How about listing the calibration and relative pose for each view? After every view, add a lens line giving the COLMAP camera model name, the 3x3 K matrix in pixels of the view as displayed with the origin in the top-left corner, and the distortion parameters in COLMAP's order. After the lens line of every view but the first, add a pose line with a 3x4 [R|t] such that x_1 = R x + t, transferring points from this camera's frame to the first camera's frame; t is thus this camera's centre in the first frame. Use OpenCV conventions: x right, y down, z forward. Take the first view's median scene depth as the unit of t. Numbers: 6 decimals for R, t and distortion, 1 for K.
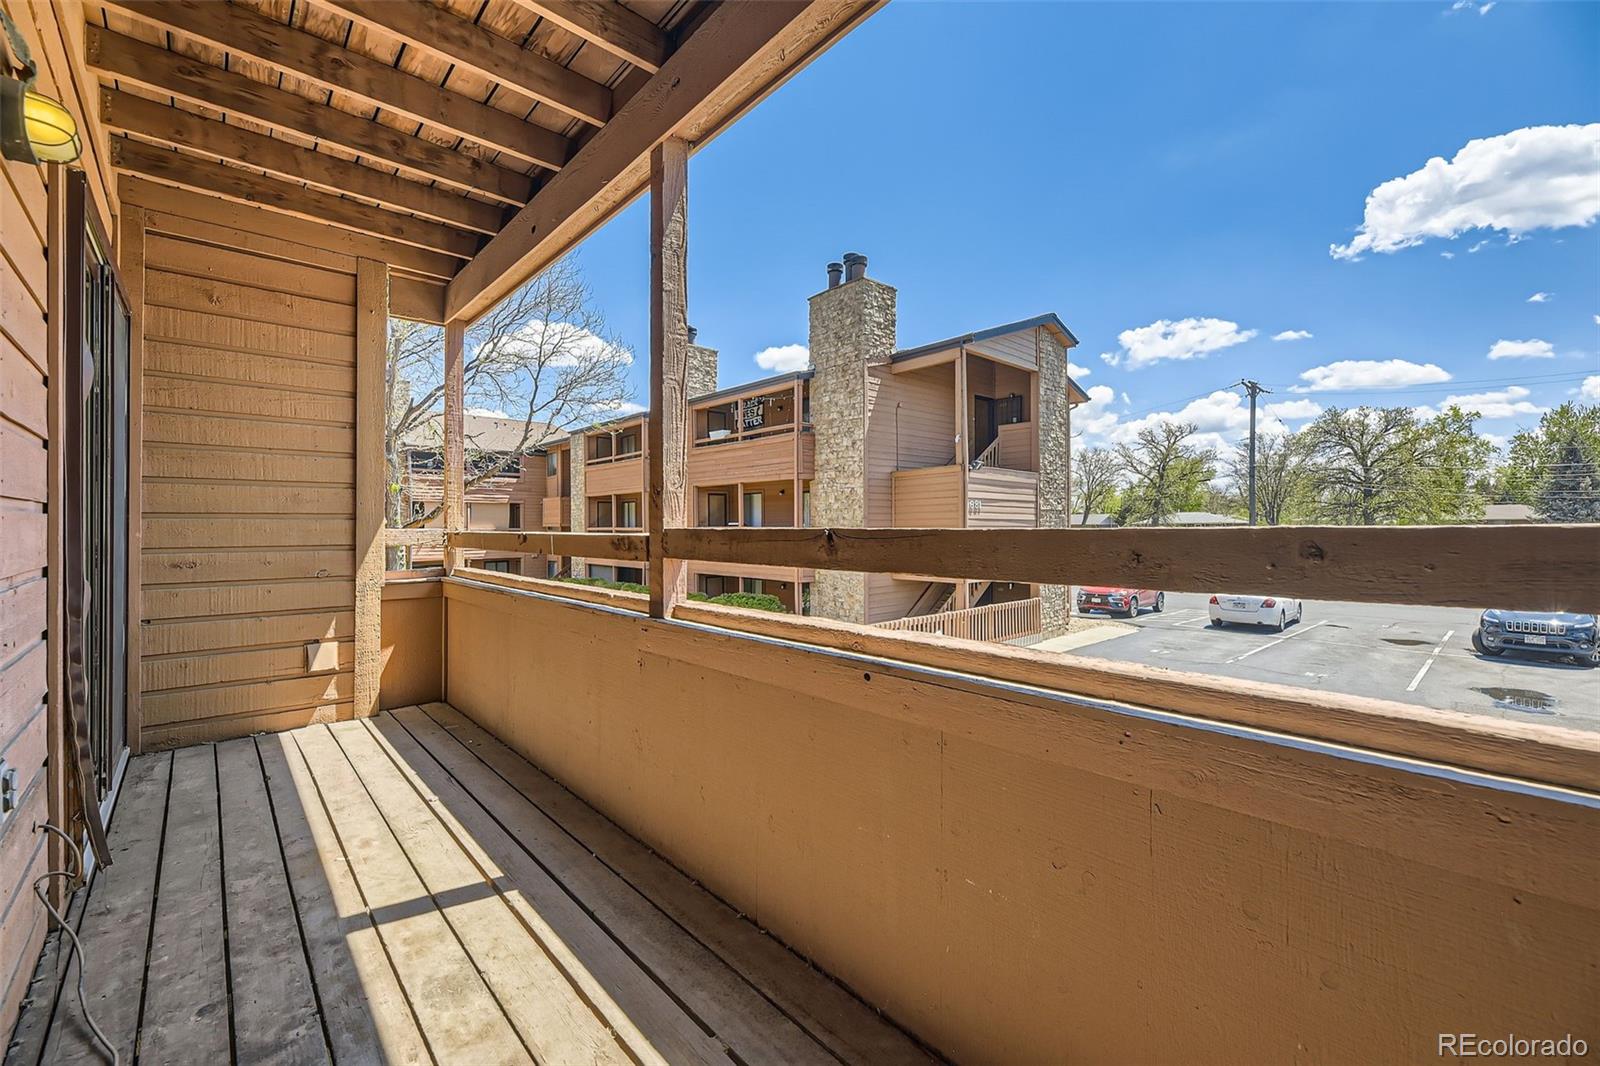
lens RADIAL K [[643.3, 0, 798.4], [0, 643.3, 529.0], [0, 0, 1]] dist [0.022154, -0.007939]
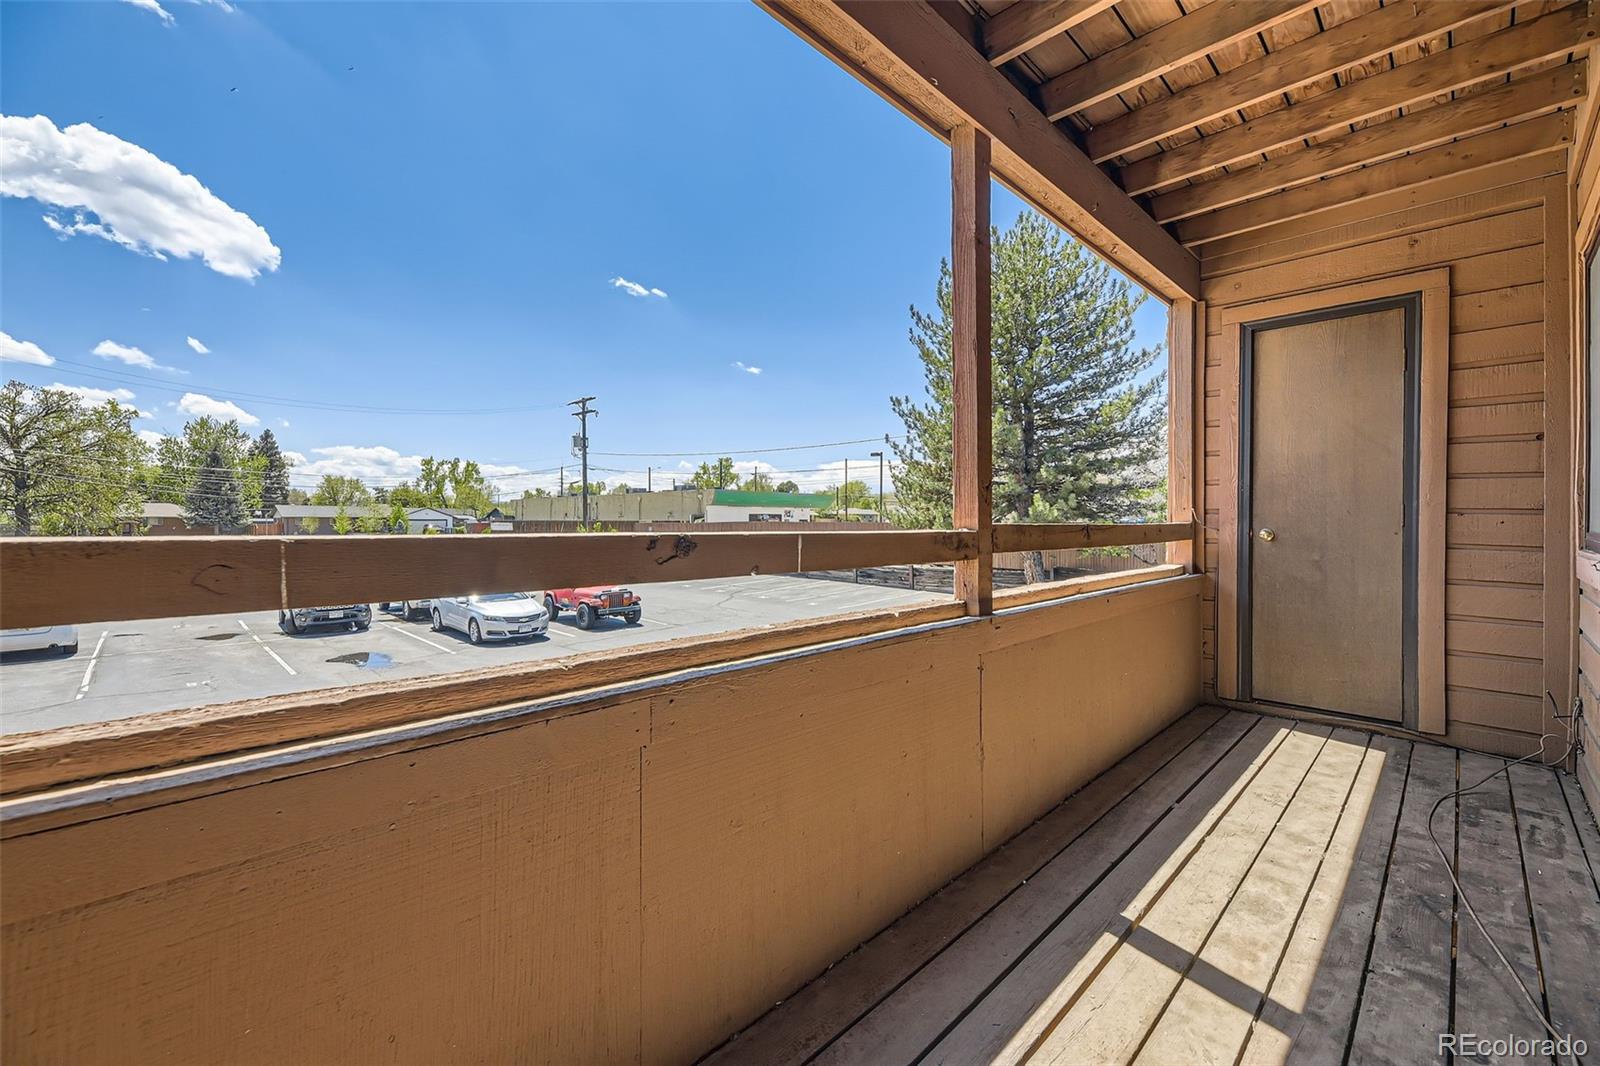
lens RADIAL K [[643.3, 0, 798.4], [0, 643.3, 529.0], [0, 0, 1]] dist [0.022154, -0.007939]
pose [[-0.031747, -0.007245, 0.999470, -1.556249], [0.003021, 0.999968, 0.007345, -0.000702], [-0.999491, 0.003252, -0.031724, 1.725665]]
